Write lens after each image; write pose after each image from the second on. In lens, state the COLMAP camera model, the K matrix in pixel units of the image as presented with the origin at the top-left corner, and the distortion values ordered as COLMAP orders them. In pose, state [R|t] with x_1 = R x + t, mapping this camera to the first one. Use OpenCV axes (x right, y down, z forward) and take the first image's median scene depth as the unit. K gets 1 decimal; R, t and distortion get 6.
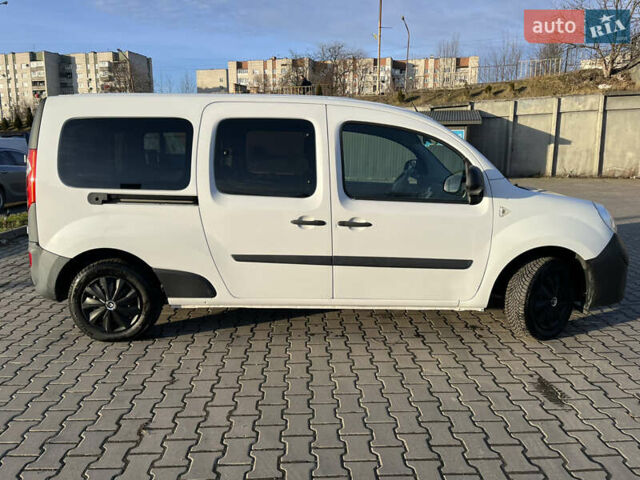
lens RADIAL K [[487.8, 0, 320.0], [0, 487.8, 240.0], [0, 0, 1]] dist [0.089204, -0.123556]
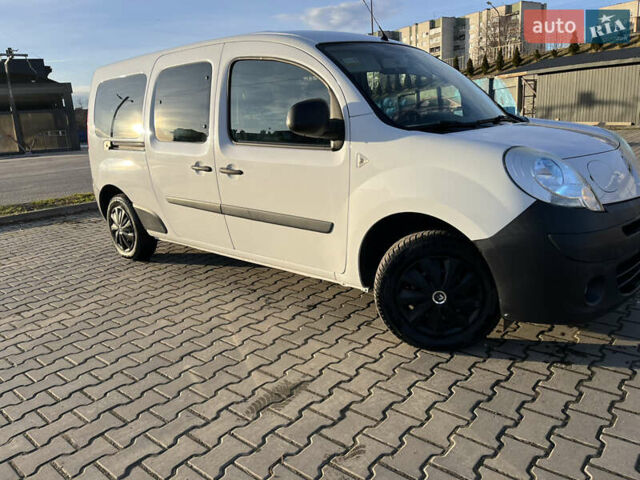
lens RADIAL K [[487.8, 0, 320.0], [0, 487.8, 240.0], [0, 0, 1]] dist [0.089204, -0.123556]
pose [[0.727799, 0.121325, -0.674973, 0.815422], [-0.065047, 0.992002, 0.108173, -0.014702], [0.682699, -0.034823, 0.729870, 0.414003]]
